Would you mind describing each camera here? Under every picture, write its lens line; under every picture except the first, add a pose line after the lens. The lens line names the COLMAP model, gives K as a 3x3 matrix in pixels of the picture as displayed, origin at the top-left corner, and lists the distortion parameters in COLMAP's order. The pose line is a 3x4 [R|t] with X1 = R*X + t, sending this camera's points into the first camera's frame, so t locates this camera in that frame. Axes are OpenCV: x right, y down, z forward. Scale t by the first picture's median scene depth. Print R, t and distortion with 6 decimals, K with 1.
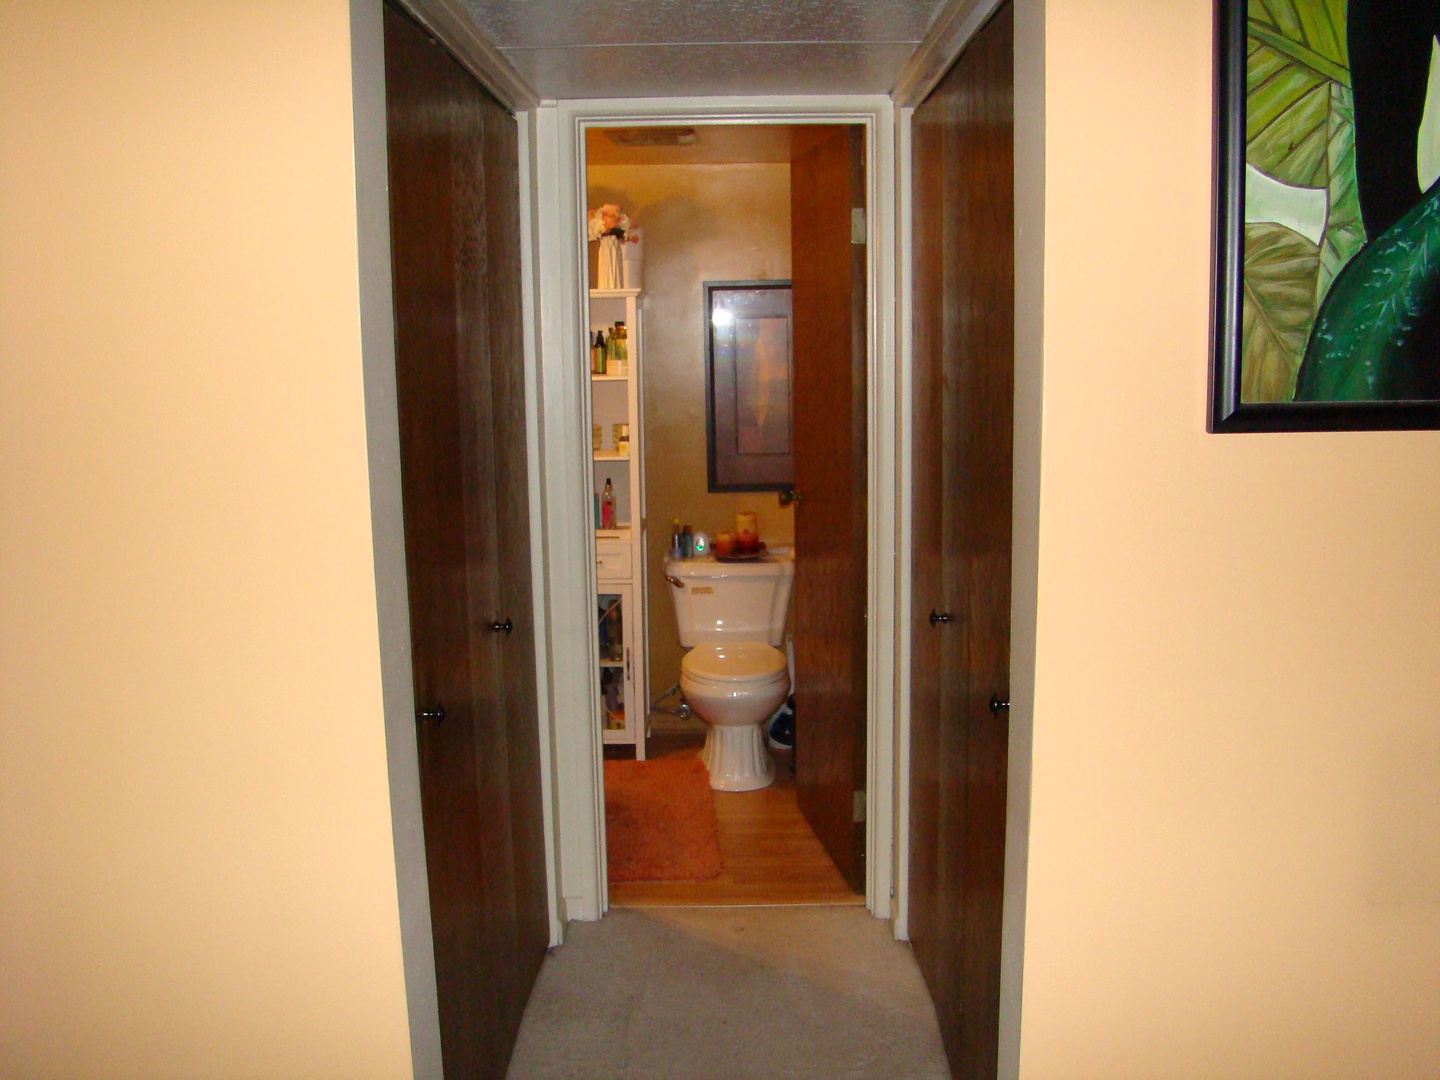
lens RADIAL K [[1329.5, 0, 720.0], [0, 1329.5, 540.0], [0, 0, 1]] dist [-0.163806, 0.106131]
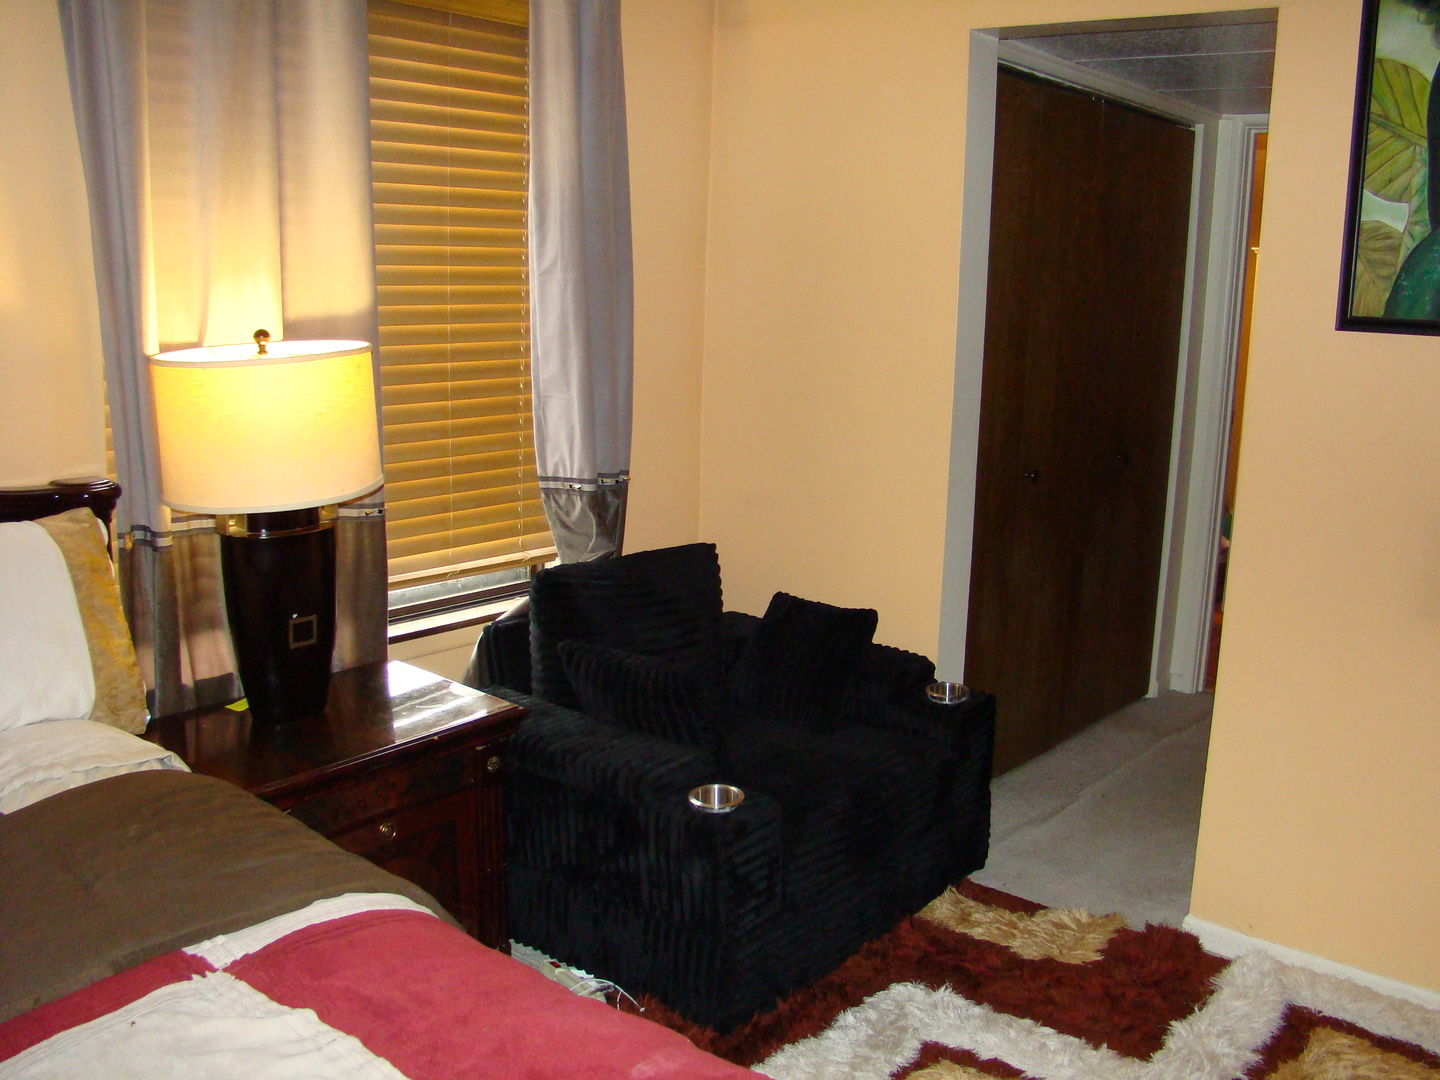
lens RADIAL K [[1329.5, 0, 720.0], [0, 1329.5, 540.0], [0, 0, 1]] dist [-0.163806, 0.106131]
pose [[0.766388, 0.166346, -0.620467, 0.926720], [-0.140169, 0.985919, 0.091190, 0.180369], [0.626899, 0.017084, 0.778913, -1.054491]]
